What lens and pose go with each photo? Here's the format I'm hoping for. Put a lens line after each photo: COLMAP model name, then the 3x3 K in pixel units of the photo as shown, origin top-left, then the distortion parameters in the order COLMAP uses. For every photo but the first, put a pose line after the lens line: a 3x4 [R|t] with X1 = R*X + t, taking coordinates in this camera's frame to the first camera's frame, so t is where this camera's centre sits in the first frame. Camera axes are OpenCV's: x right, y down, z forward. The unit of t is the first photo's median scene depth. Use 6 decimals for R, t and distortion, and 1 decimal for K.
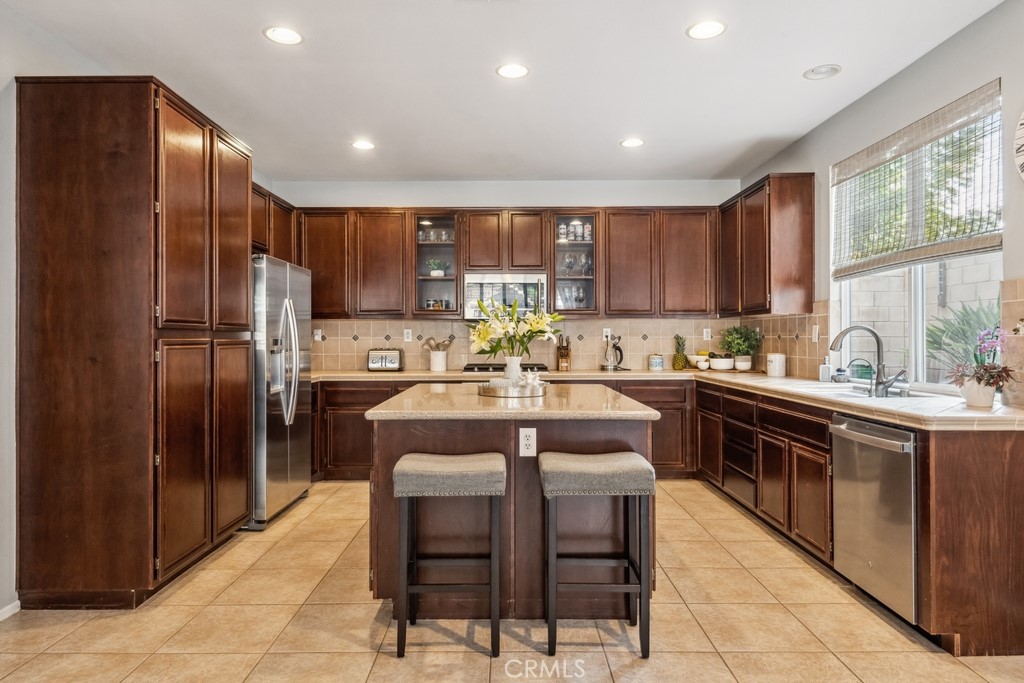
lens RADIAL K [[621.7, 0, 504.9], [0, 621.7, 337.5], [0, 0, 1]] dist [0.028550, -0.017967]
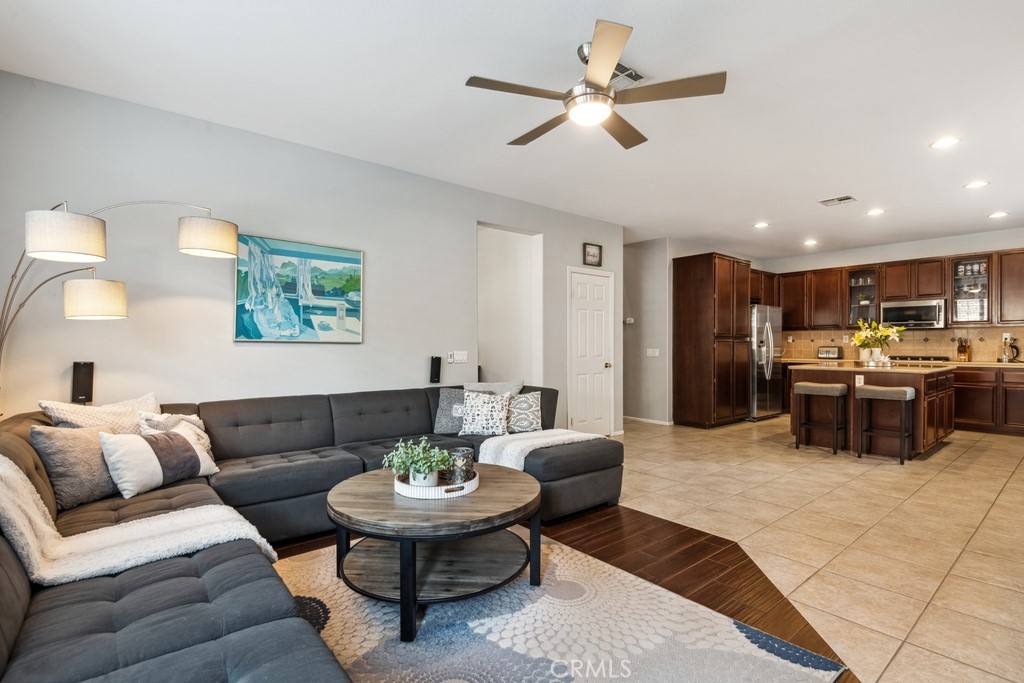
lens RADIAL K [[487.4, 0, 506.6], [0, 487.4, 347.0], [0, 0, 1]] dist [0.007746, -0.009070]
pose [[0.637898, 0.004496, -0.770108, 0.341380], [0.000296, 0.999981, 0.006084, 0.011987], [0.770121, -0.004109, 0.637884, -0.706061]]
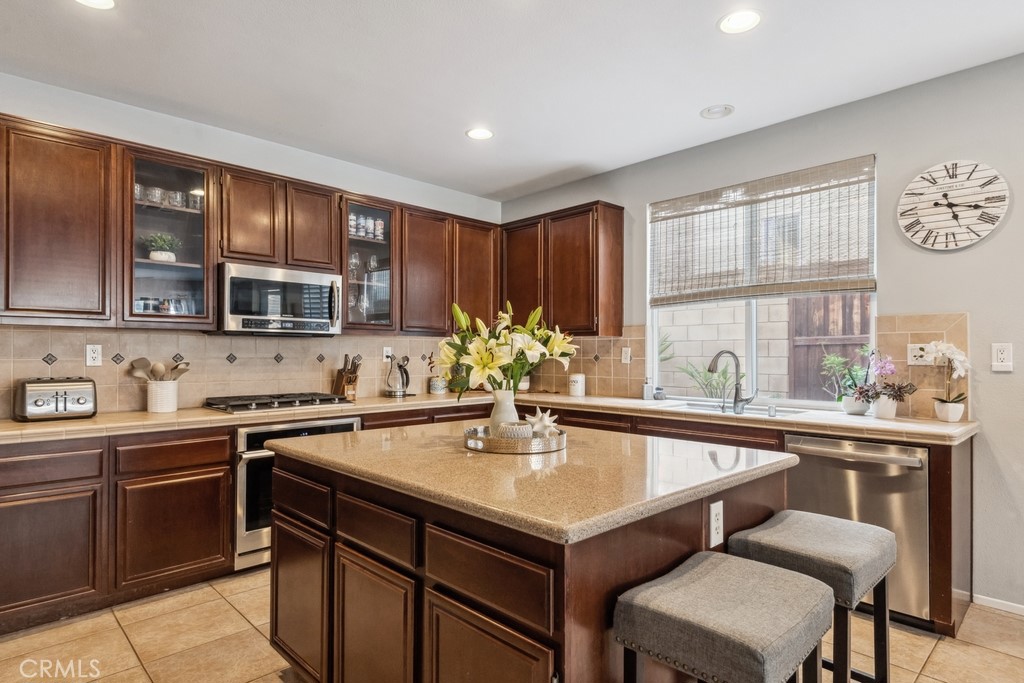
lens RADIAL K [[554.5, 0, 507.1], [0, 554.5, 354.1], [0, 0, 1]] dist [0.009829, -0.001069]
pose [[0.717479, 0.003884, 0.696570, -0.287650], [-0.004001, 0.999991, -0.001455, -0.005667], [-0.696569, -0.001743, 0.717488, 0.402108]]
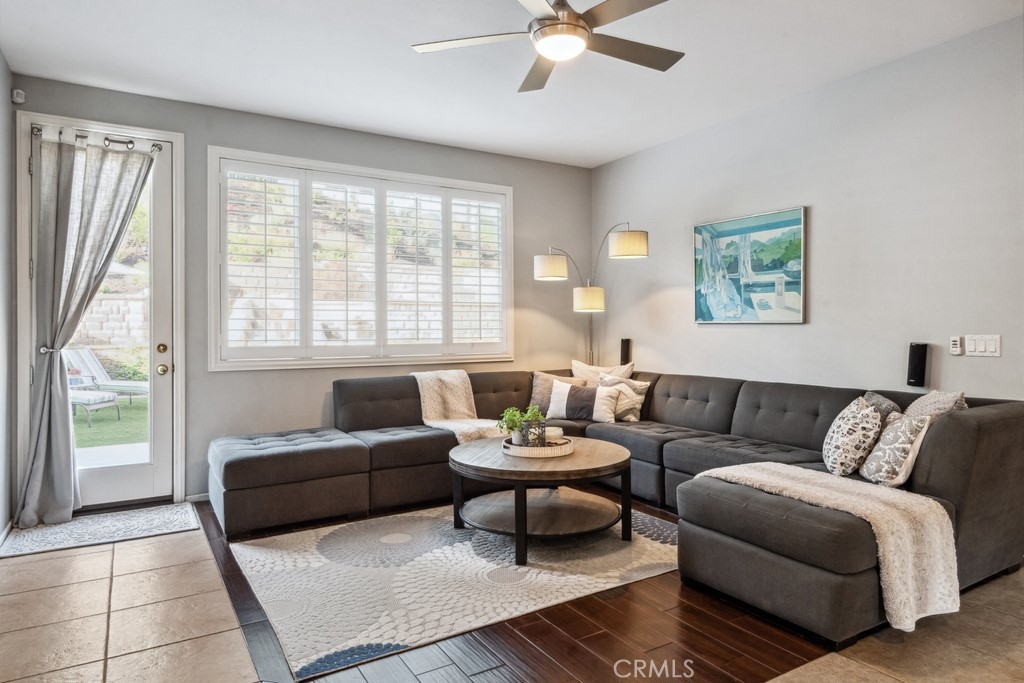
lens RADIAL K [[621.7, 0, 516.0], [0, 621.7, 329.6], [0, 0, 1]] dist [0.028550, -0.017967]
pose [[-0.849412, 0.007667, -0.527674, 0.320671], [0.009834, 0.999951, -0.001302, 0.016324], [0.527638, -0.006295, -0.849446, 0.127716]]
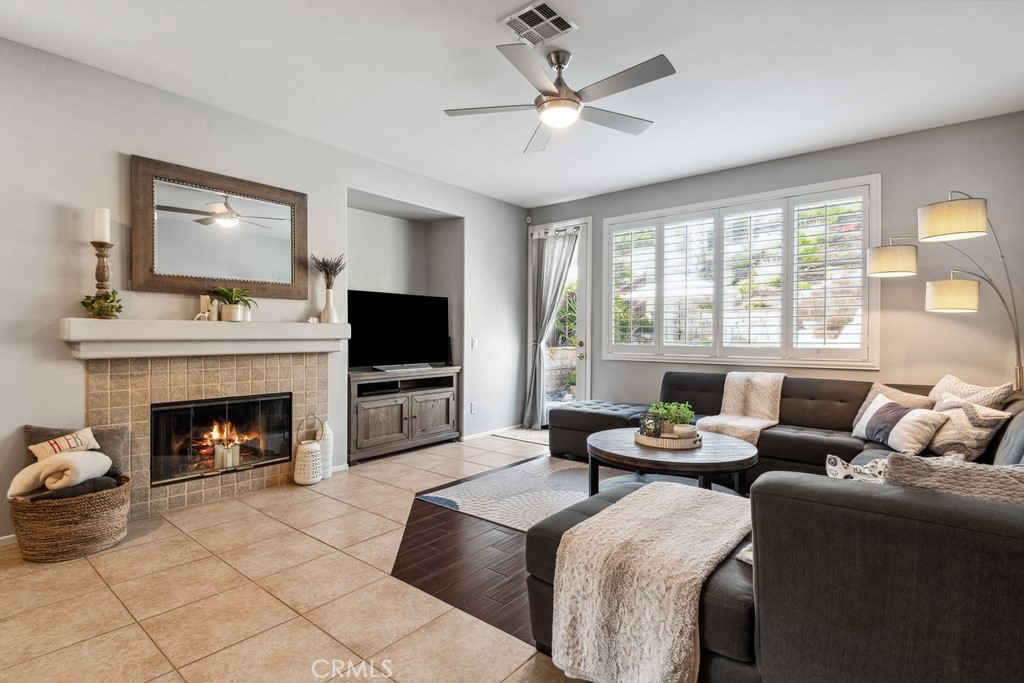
lens RADIAL K [[499.2, 0, 509.6], [0, 499.2, 338.0], [0, 0, 1]] dist [0.014619, -0.011228]
pose [[-0.774373, -0.002828, 0.632723, -0.313750], [-0.002675, 0.999996, 0.001195, 0.020173], [-0.632724, -0.000767, -0.774377, 0.161593]]
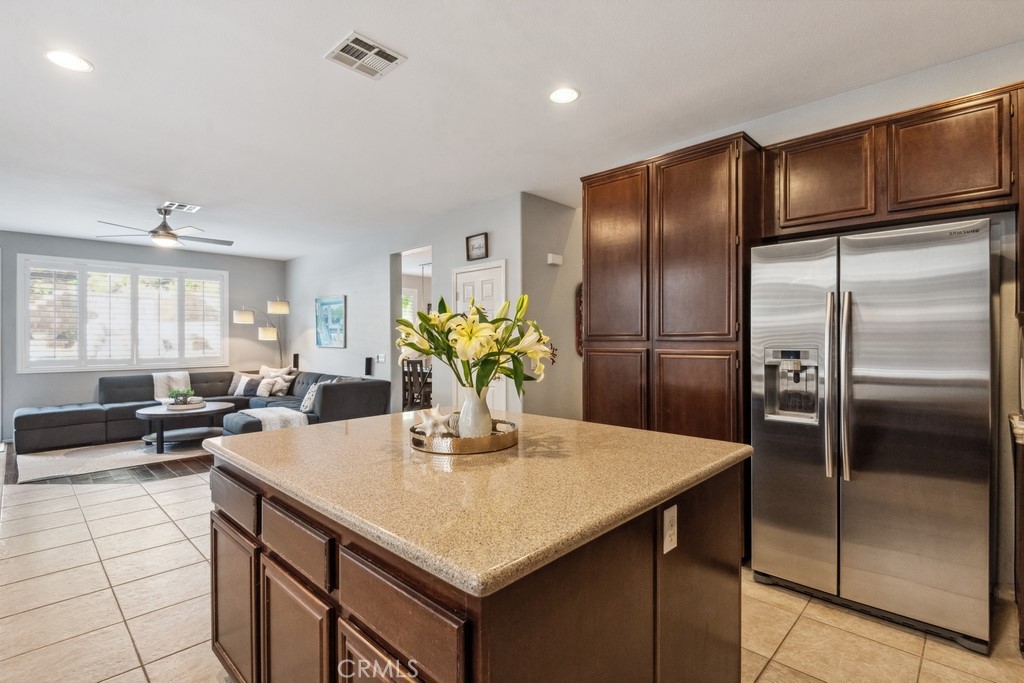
lens RADIAL K [[487.4, 0, 525.4], [0, 487.4, 341.8], [0, 0, 1]] dist [0.007746, -0.009070]
pose [[-0.685945, 0.007526, -0.727615, 0.235768], [0.006658, 0.999970, 0.004066, -0.009590], [0.727623, -0.002055, -0.685974, 0.993552]]
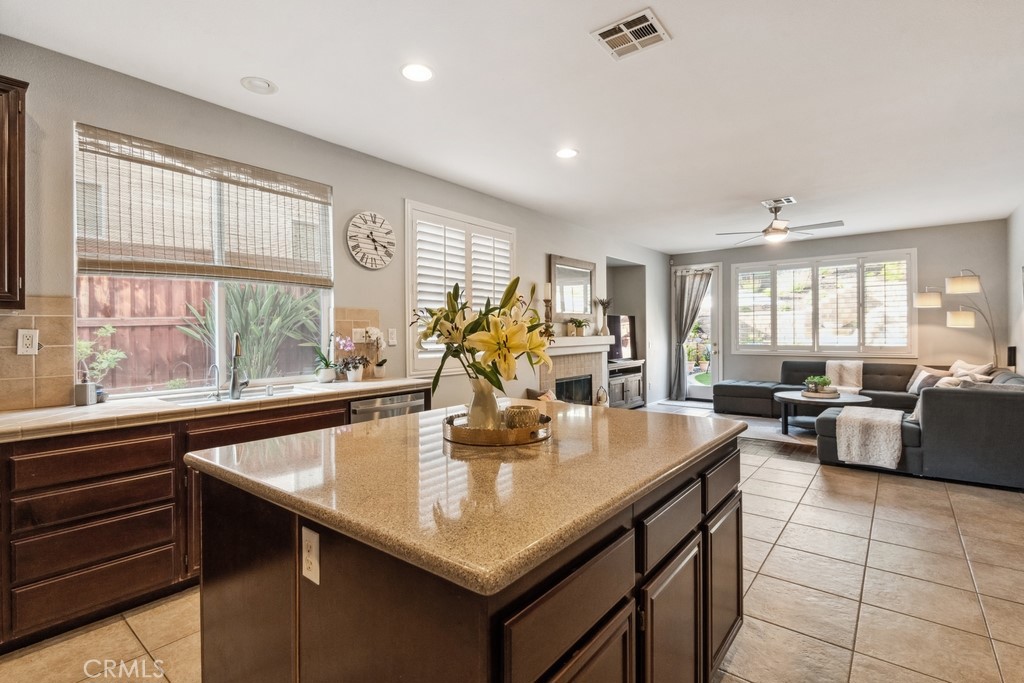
lens RADIAL K [[487.4, 0, 502.4], [0, 487.4, 331.4], [0, 0, 1]] dist [0.007746, -0.009070]
pose [[-0.779832, 0.009882, 0.625911, -0.212031], [0.009127, 0.999949, -0.004416, -0.009617], [-0.625922, 0.002268, -0.779882, 0.985250]]
